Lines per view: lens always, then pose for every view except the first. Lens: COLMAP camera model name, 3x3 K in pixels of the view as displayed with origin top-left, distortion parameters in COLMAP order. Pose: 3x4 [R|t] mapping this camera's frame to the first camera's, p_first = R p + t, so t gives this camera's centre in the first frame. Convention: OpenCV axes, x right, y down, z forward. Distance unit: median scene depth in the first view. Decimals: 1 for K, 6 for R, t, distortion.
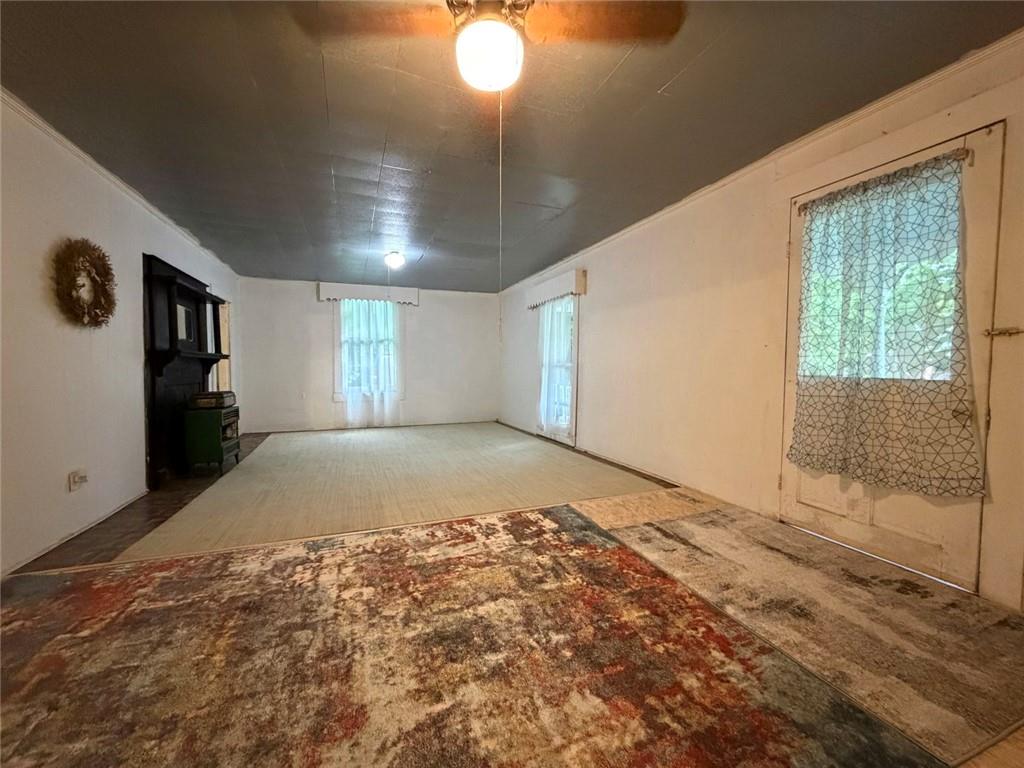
lens RADIAL K [[410.5, 0, 509.9], [0, 410.5, 387.9], [0, 0, 1]] dist [0.001588, -0.000896]
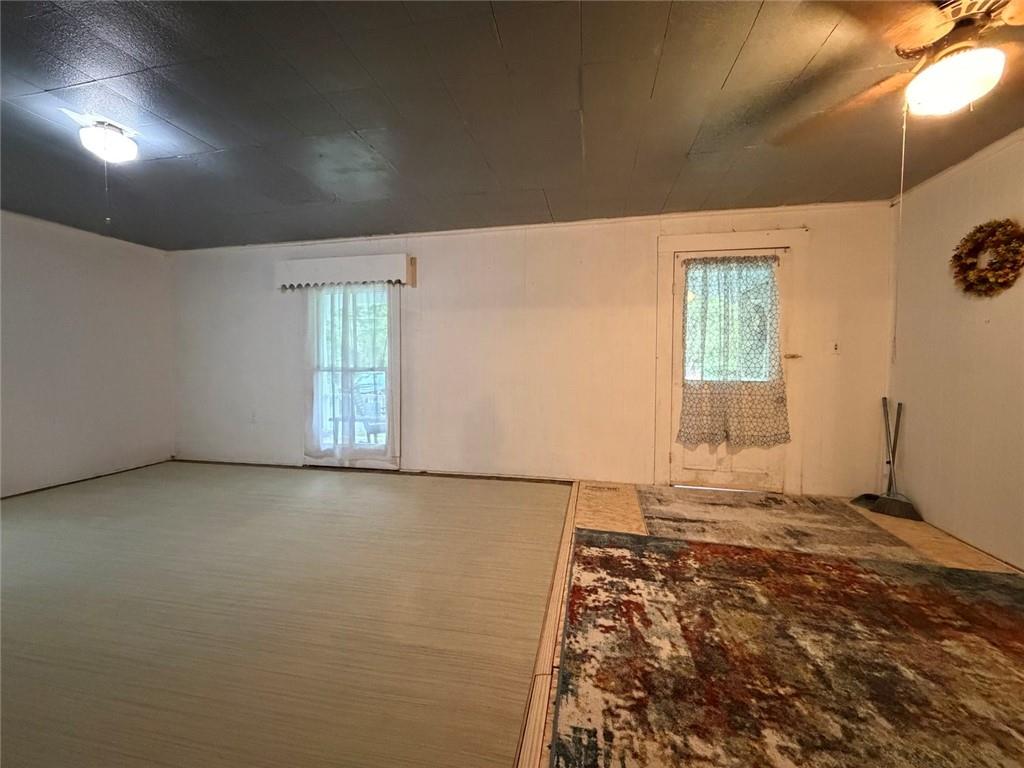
lens RADIAL K [[410.5, 0, 509.2], [0, 410.5, 384.7], [0, 0, 1]] dist [0.001588, -0.000896]
pose [[0.545085, -0.040596, 0.837397, -0.923349], [0.043059, 0.998864, 0.020396, -0.076515], [-0.837274, 0.024940, 0.546214, 0.832334]]
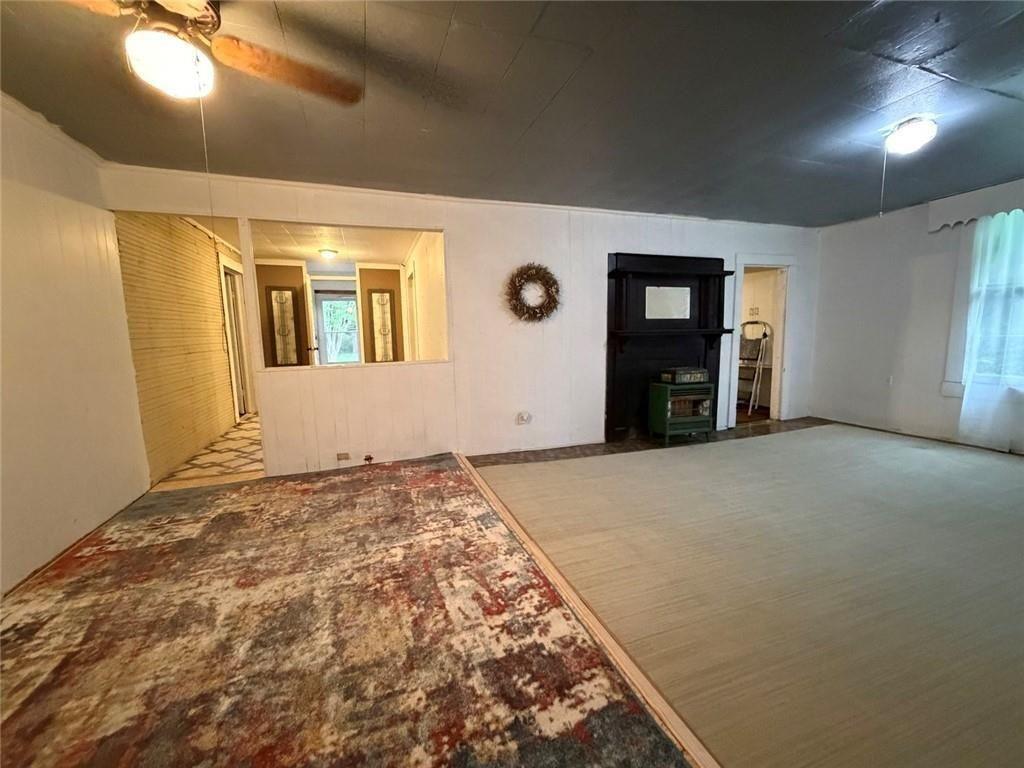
lens RADIAL K [[410.5, 0, 507.8], [0, 410.5, 381.7], [0, 0, 1]] dist [0.001588, -0.000896]
pose [[-0.035815, 0.111821, -0.993083, 0.607392], [-0.030712, 0.993128, 0.112934, -0.110332], [0.998886, 0.034545, -0.032134, 1.124325]]
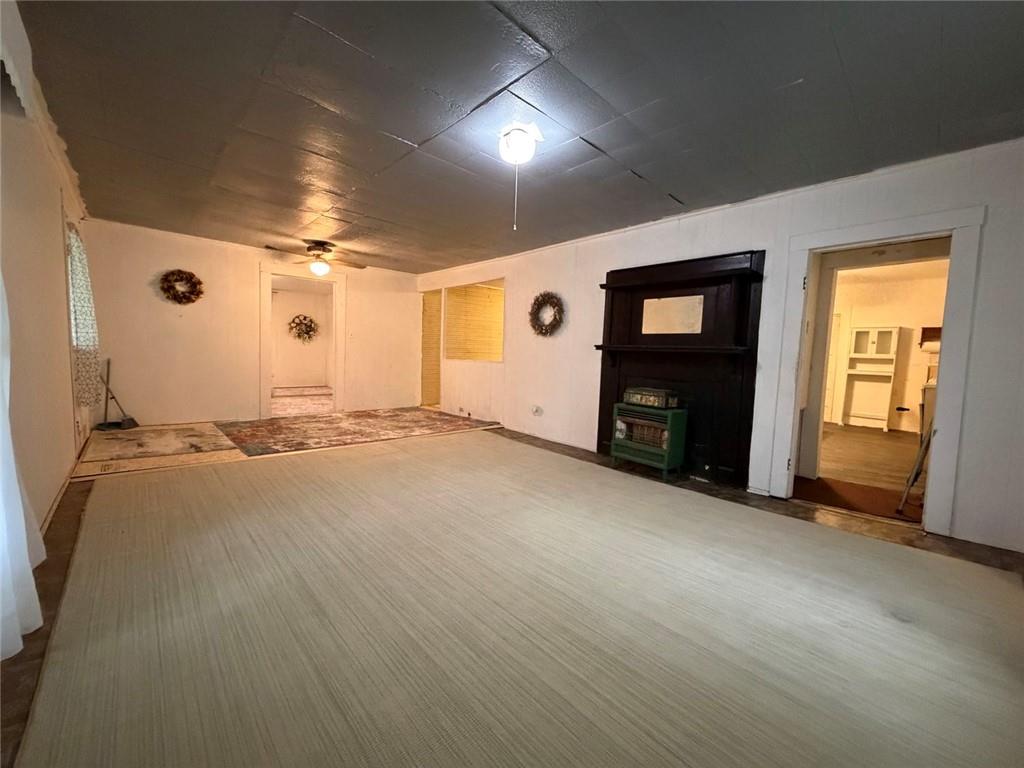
lens RADIAL K [[410.5, 0, 512.2], [0, 410.5, 381.7], [0, 0, 1]] dist [0.001588, -0.000896]
pose [[-0.930286, -0.009312, -0.366716, -0.167909], [-0.055491, 0.991746, 0.115587, -0.173738], [0.362613, 0.127879, -0.923125, 3.176832]]
